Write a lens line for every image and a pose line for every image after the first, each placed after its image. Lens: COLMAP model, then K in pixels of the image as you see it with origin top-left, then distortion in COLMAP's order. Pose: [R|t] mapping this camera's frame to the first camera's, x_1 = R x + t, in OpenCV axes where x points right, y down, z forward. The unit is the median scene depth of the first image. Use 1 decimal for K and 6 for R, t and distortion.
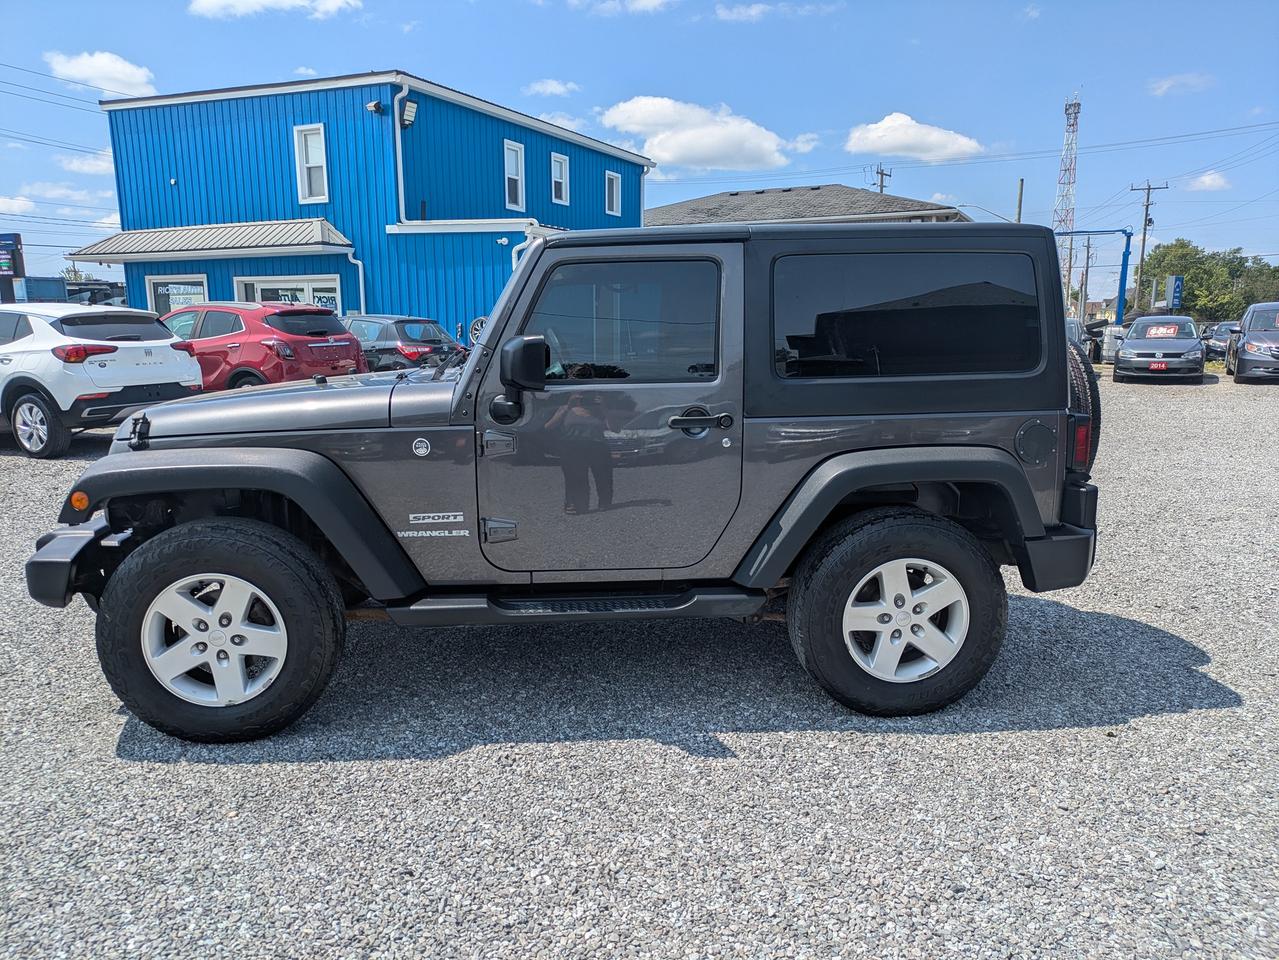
lens RADIAL K [[913.5, 0, 639.5], [0, 913.5, 480.0], [0, 0, 1]] dist [0.030344, -0.001727]
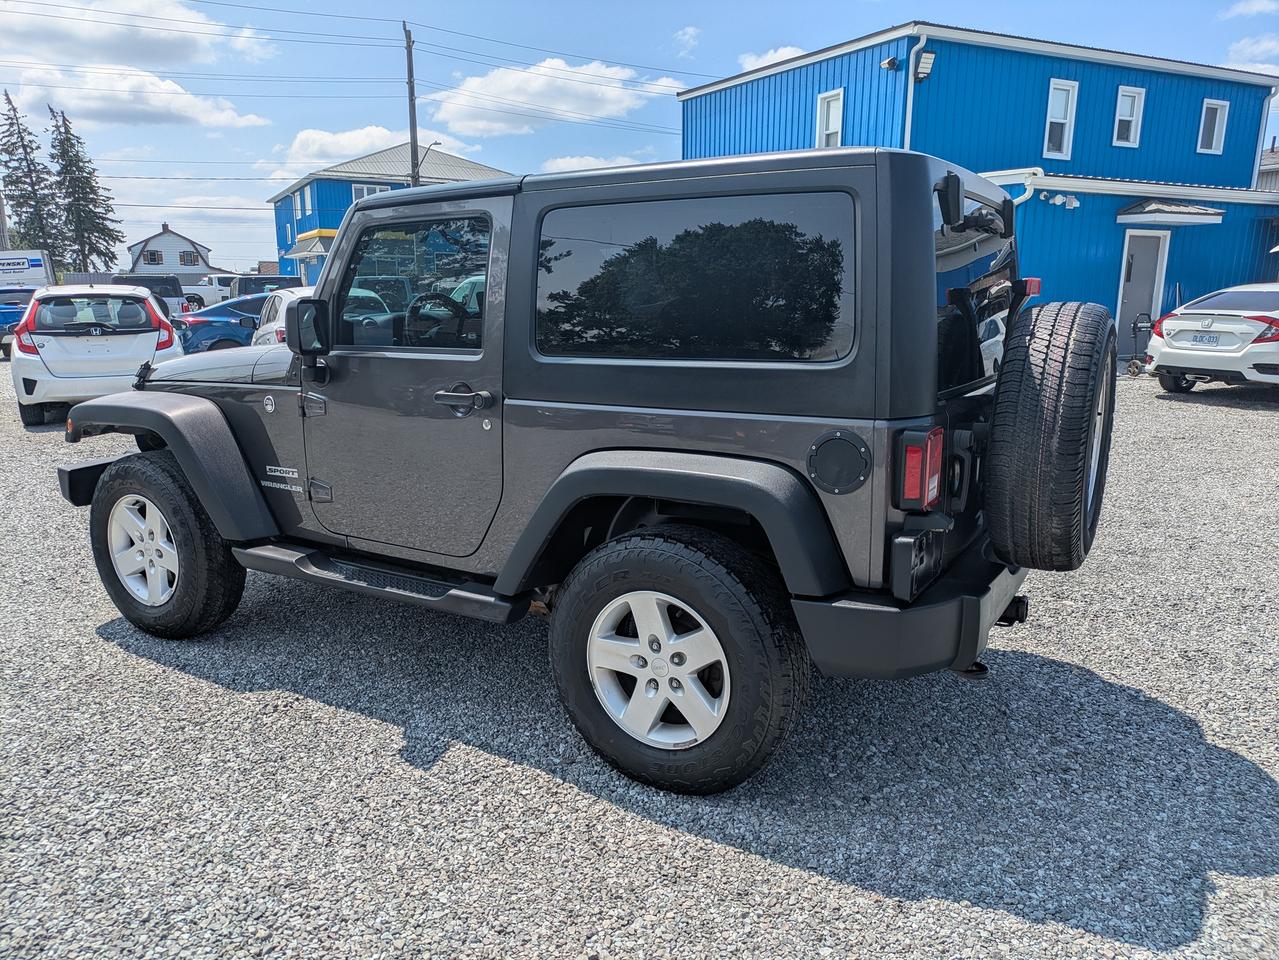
lens RADIAL K [[920.9, 0, 639.5], [0, 920.9, 480.0], [0, 0, 1]] dist [0.028471, 0.002213]
pose [[0.818254, 0.119177, -0.562368, 0.698479], [-0.099631, 0.992870, 0.065445, -0.058832], [0.566157, 0.002479, 0.824293, 0.335452]]
